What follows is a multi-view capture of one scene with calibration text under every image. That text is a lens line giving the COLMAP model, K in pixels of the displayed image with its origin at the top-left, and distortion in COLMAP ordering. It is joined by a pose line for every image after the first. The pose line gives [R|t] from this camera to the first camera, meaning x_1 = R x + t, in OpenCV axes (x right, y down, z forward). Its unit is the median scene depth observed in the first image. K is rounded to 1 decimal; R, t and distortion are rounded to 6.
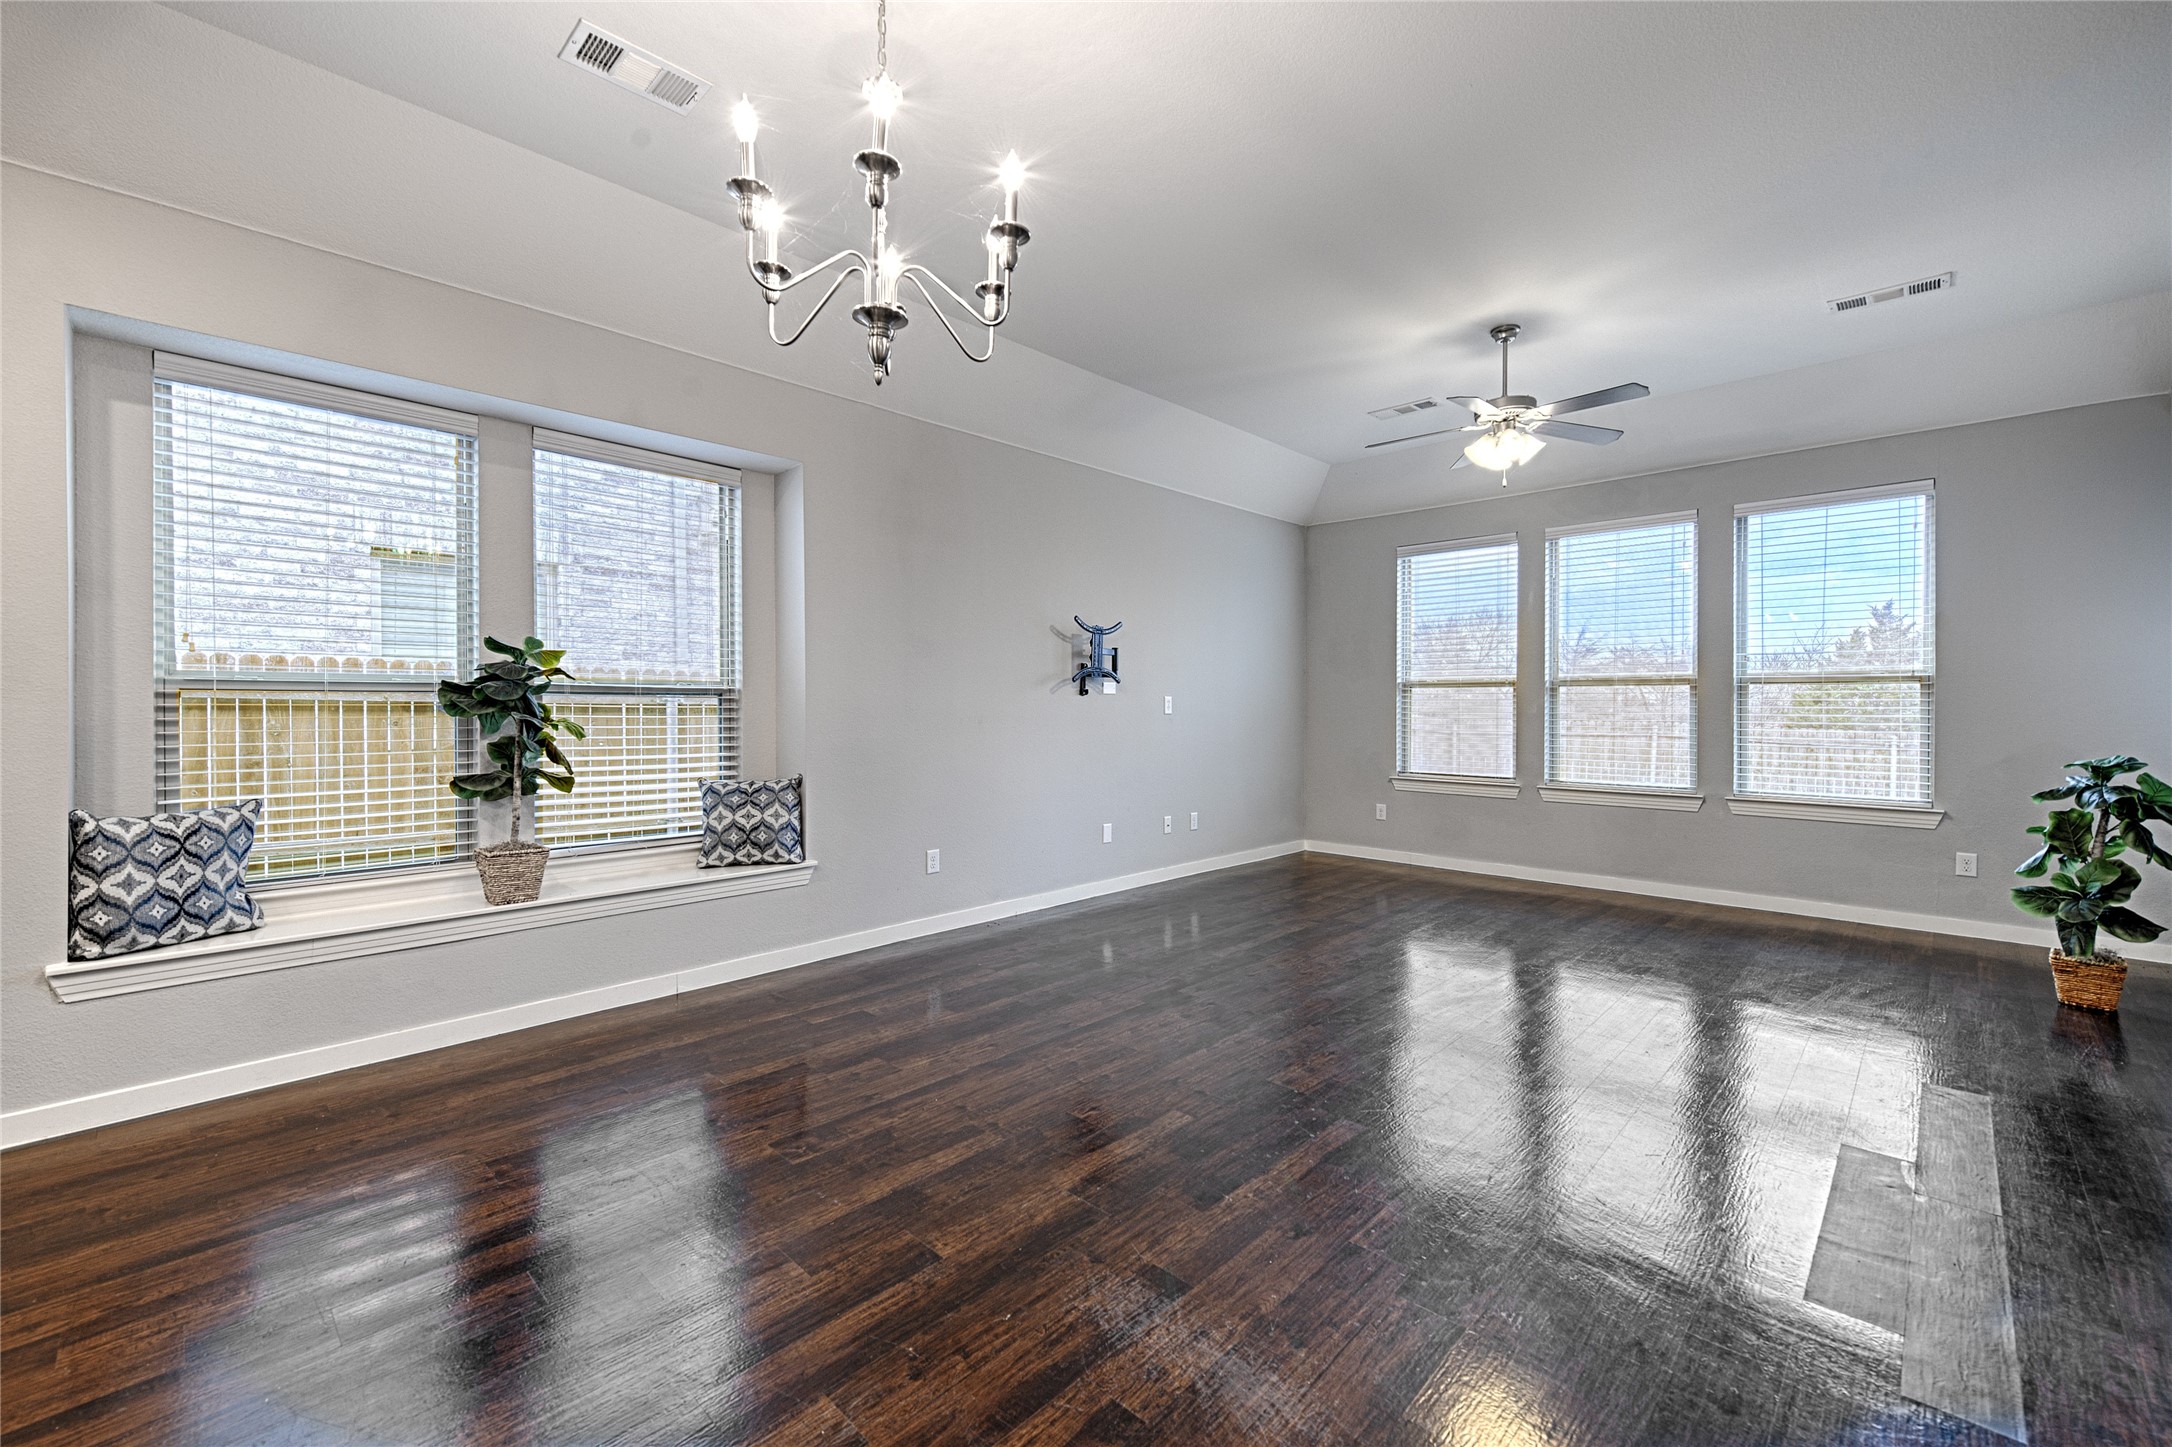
lens RADIAL K [[891.5, 0, 1086.0], [0, 891.5, 723.5], [0, 0, 1]] dist [0.004570, -0.000031]
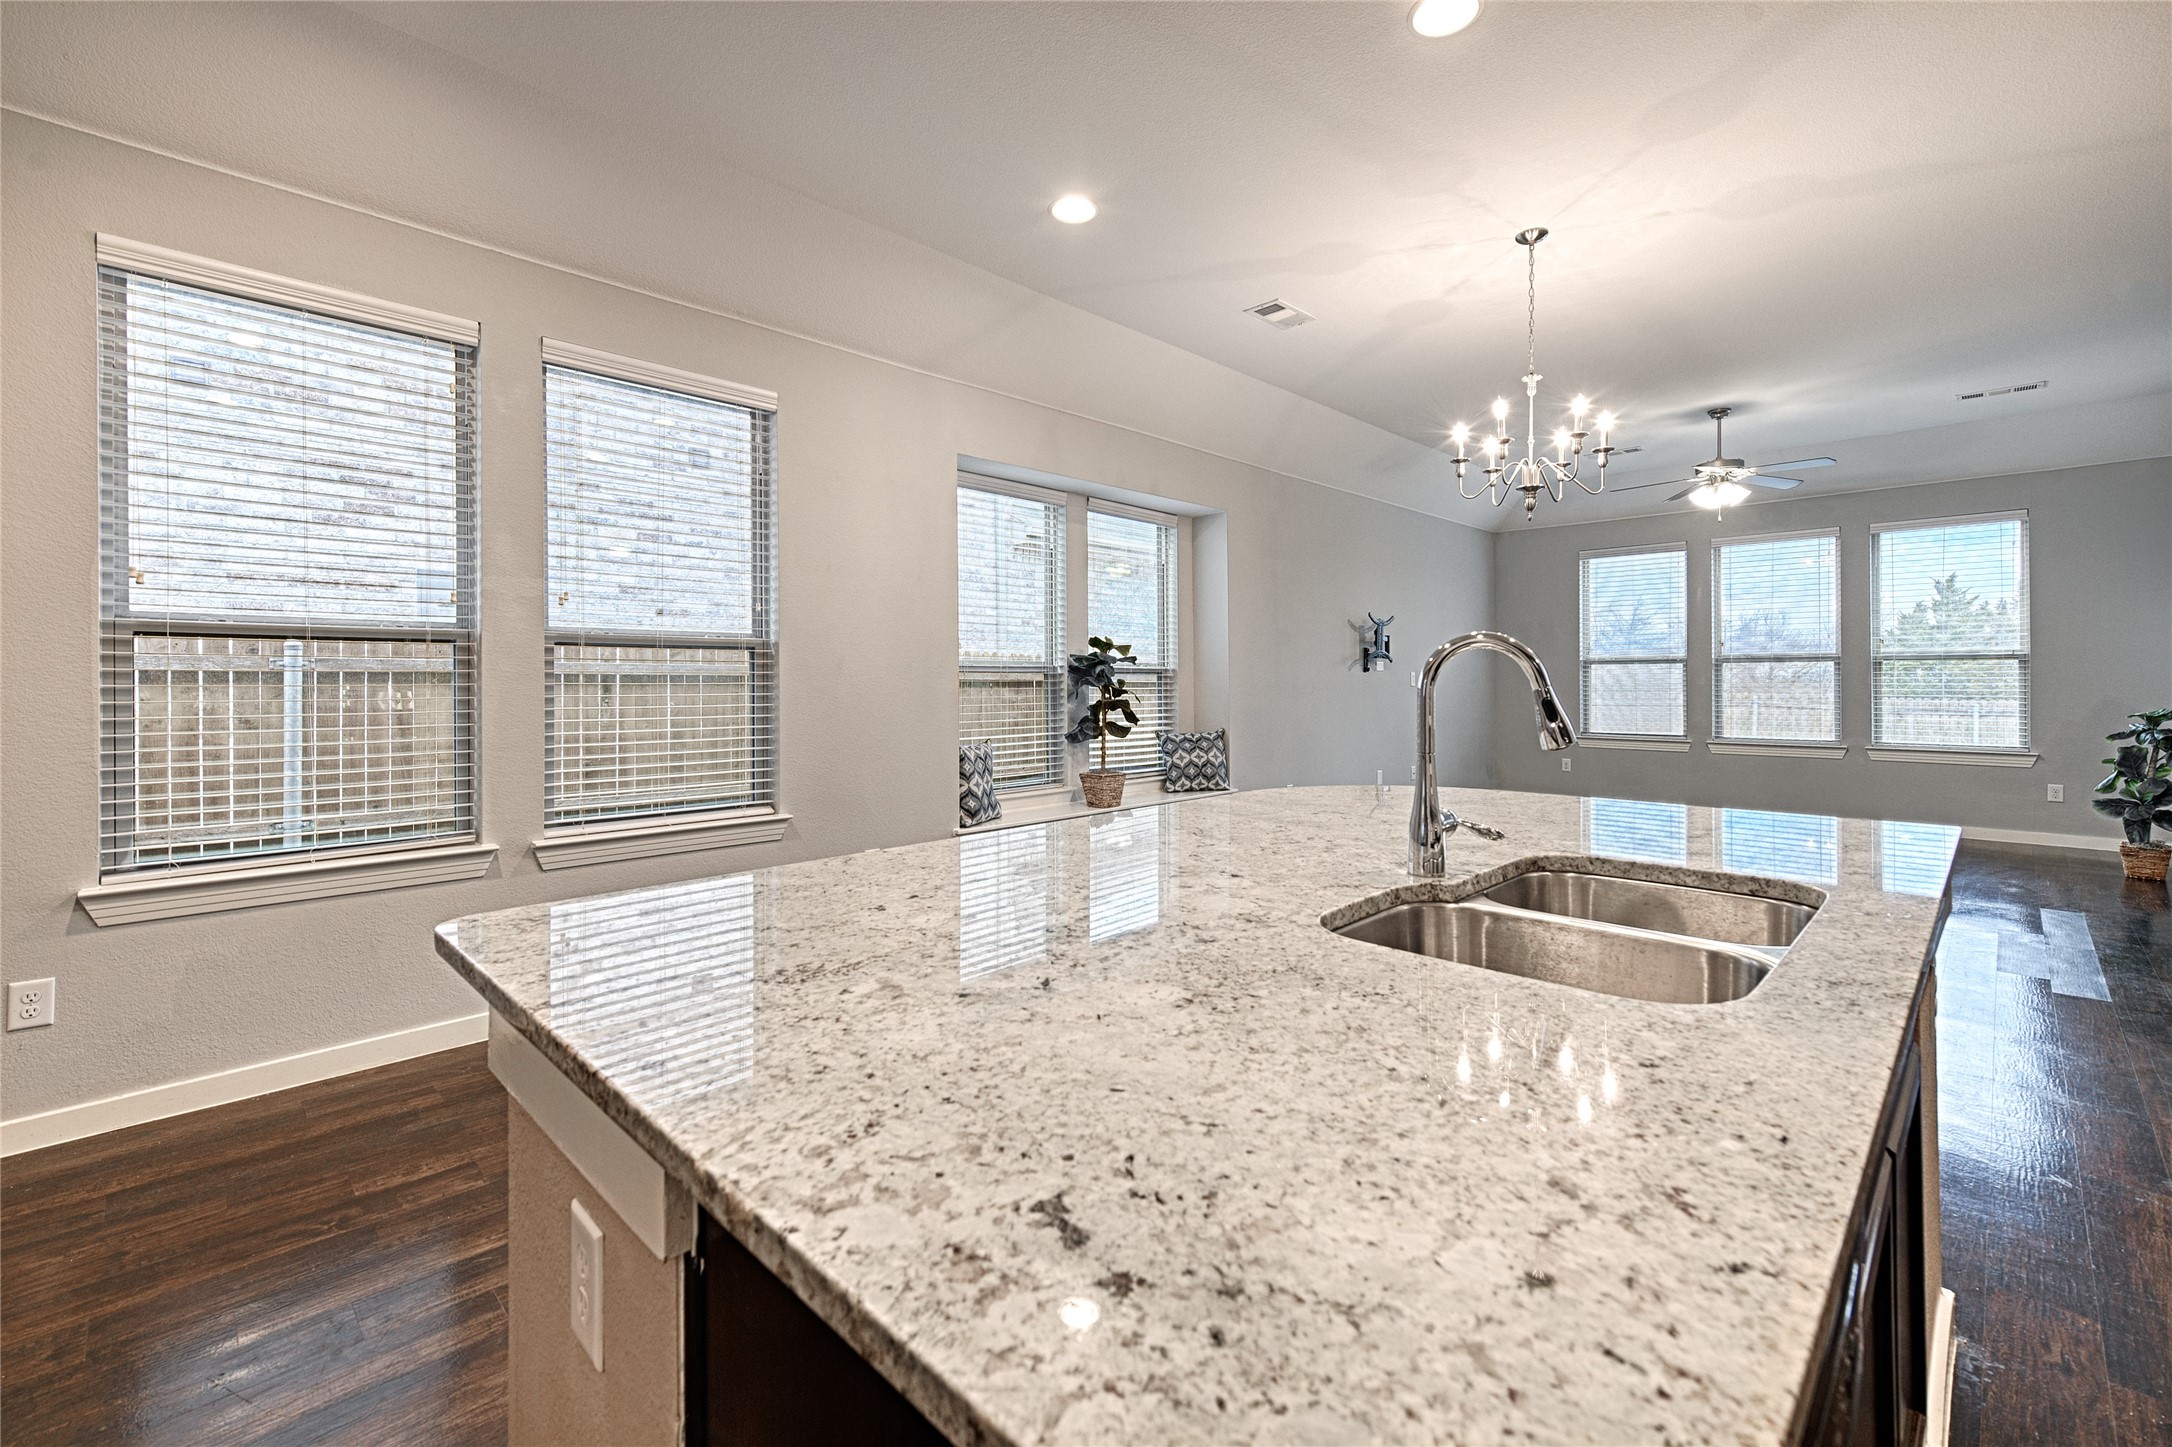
lens RADIAL K [[916.8, 0, 1083.6], [0, 916.8, 694.4], [0, 0, 1]] dist [0.001031, 0.000394]
pose [[0.999767, -0.004981, -0.021018, -0.514700], [0.004838, 0.999965, -0.006861, 0.011549], [0.021051, 0.006758, 0.999756, -0.474477]]
